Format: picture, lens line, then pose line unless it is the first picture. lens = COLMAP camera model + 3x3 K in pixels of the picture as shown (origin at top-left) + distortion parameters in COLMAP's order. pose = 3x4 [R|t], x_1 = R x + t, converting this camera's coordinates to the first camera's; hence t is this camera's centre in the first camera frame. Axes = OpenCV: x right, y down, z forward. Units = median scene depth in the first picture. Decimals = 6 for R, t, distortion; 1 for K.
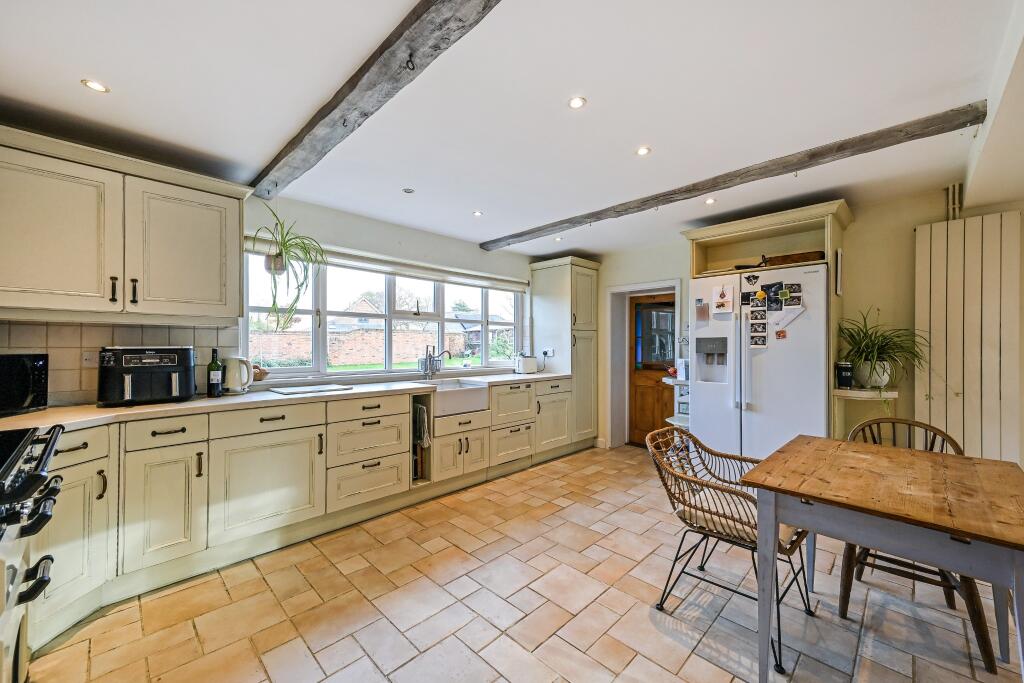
lens RADIAL K [[407.9, 0, 513.1], [0, 407.9, 344.7], [0, 0, 1]] dist [0.012060, 0.000451]
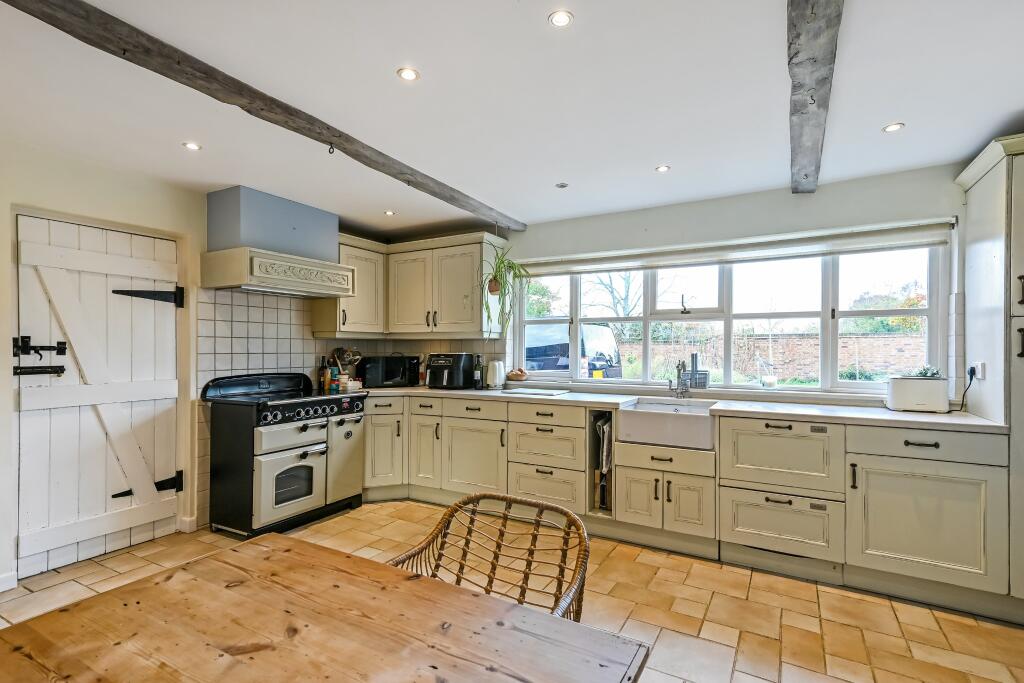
lens RADIAL K [[489.3, 0, 512.7], [0, 489.3, 347.3], [0, 0, 1]] dist [0.024108, 0.001134]
pose [[0.248020, -0.005729, -0.968738, 0.712350], [-0.001050, 0.999980, -0.006182, -0.003413], [0.968754, 0.002550, 0.248009, 0.555139]]
